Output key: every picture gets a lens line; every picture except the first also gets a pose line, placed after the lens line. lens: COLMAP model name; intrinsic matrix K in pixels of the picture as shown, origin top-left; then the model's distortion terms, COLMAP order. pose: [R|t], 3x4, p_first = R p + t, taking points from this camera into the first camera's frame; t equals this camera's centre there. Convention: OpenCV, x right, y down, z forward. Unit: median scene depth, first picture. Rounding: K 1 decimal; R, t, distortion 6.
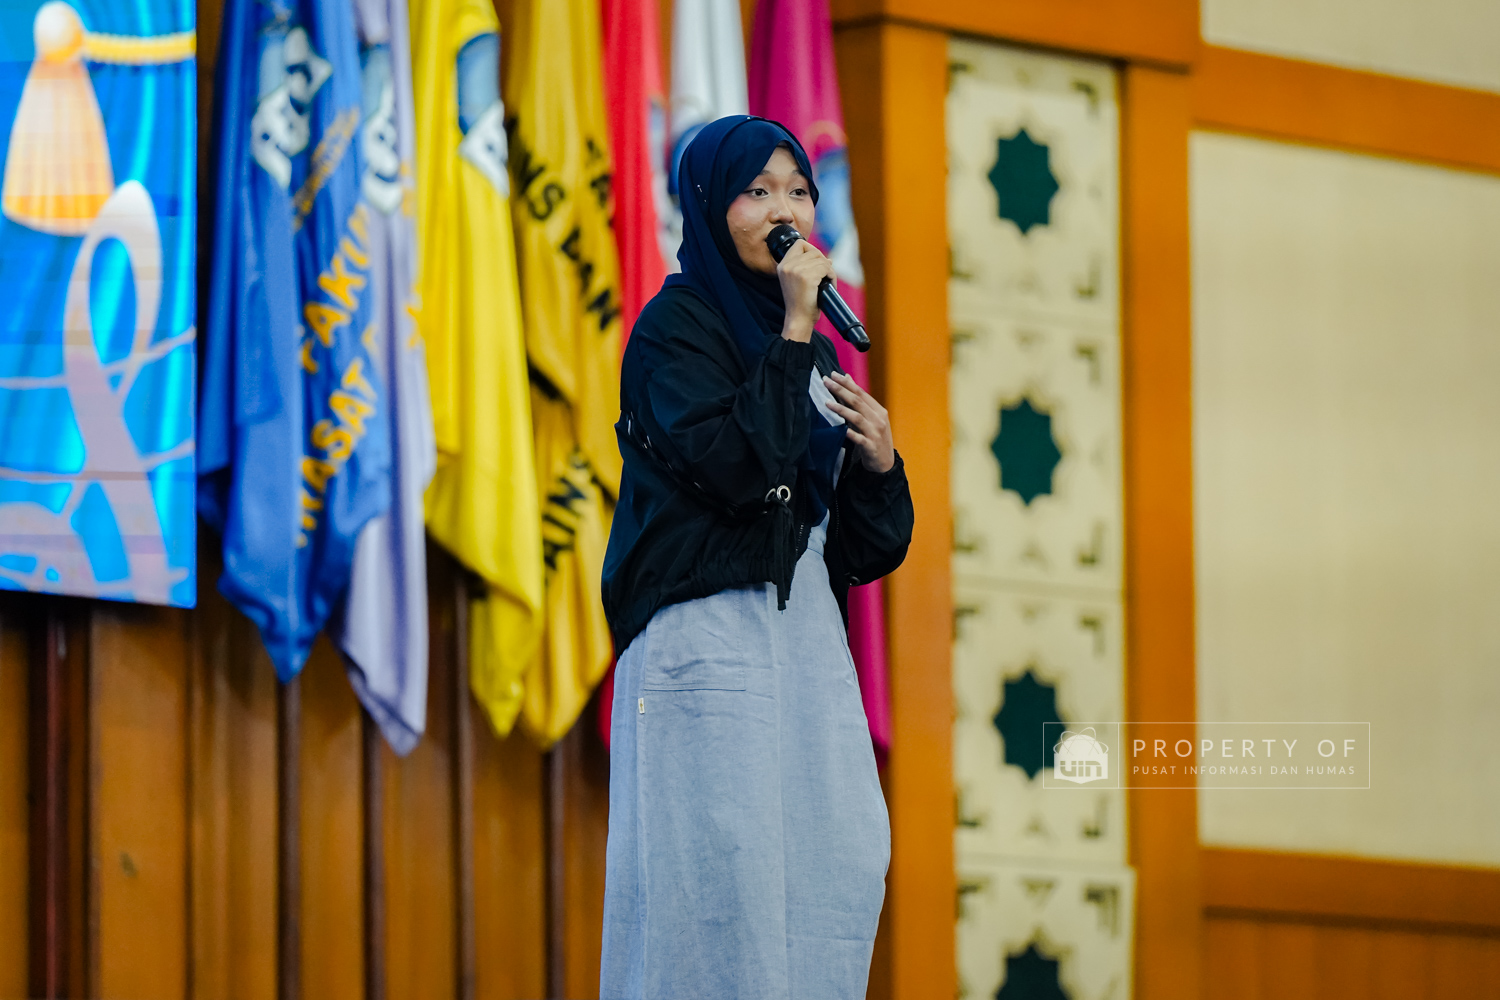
lens RADIAL K [[9479.7, 0, 750.0], [0, 9479.7, 500.0], [0, 0, 1]] dist [0.022701, -34.345826]
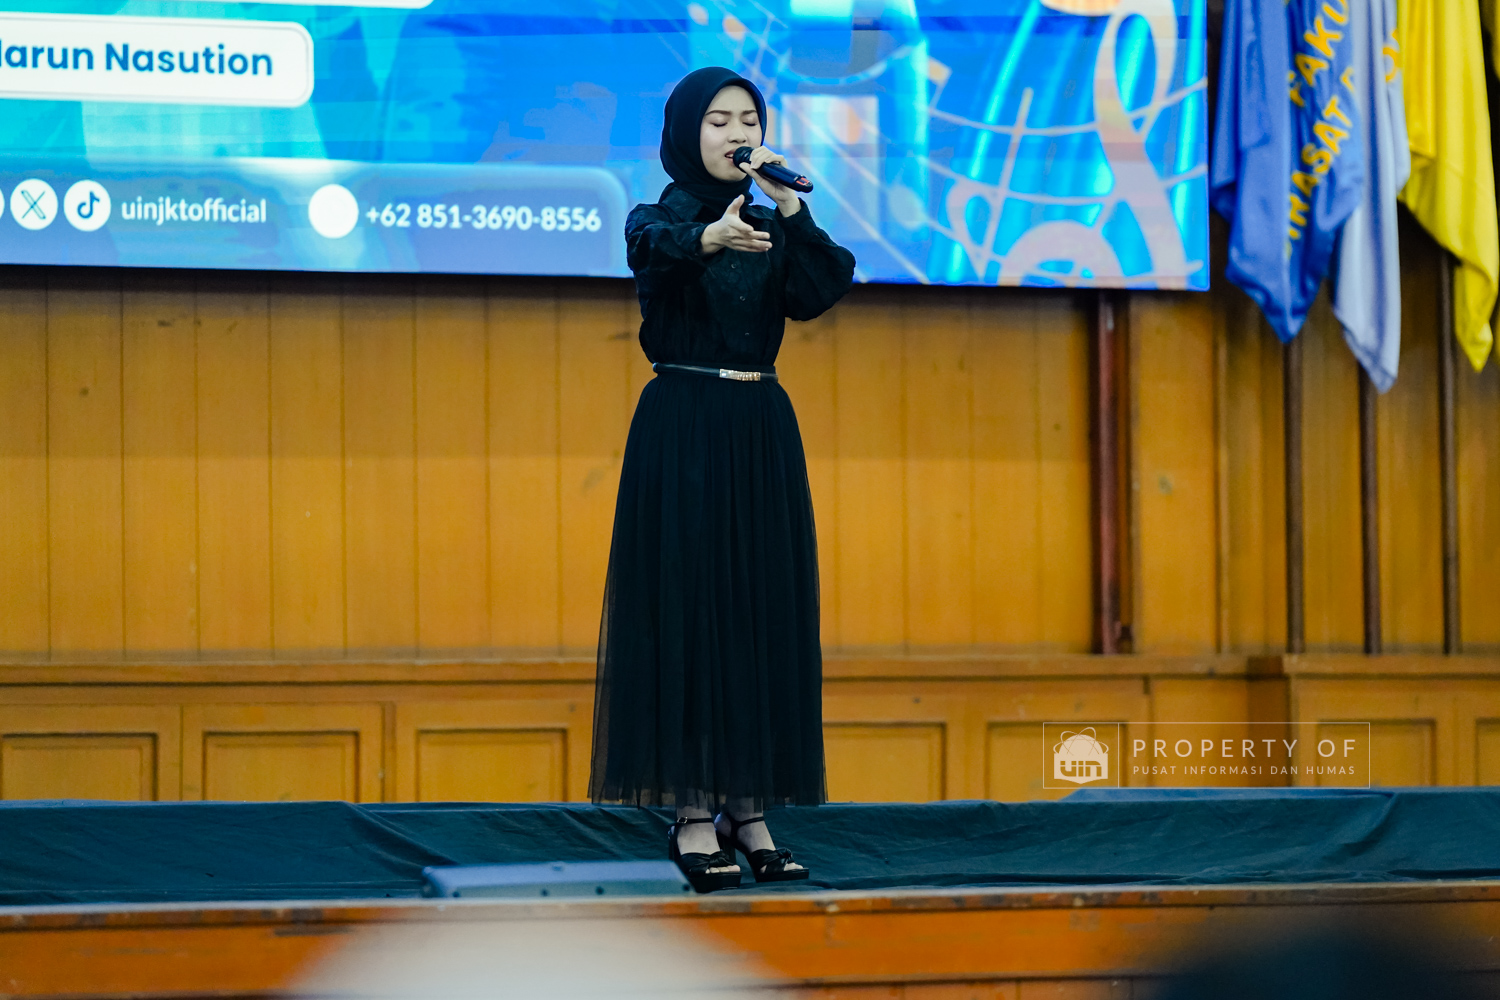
lens RADIAL K [[8947.8, 0, 750.0], [0, 8947.8, 500.0], [0, 0, 1]] dist [-0.035449, -6.278937]
pose [[0.961158, -0.009947, -0.275819, 0.222880], [0.035573, 0.995479, 0.088064, -0.071388], [0.273696, -0.094456, 0.957167, -0.215547]]
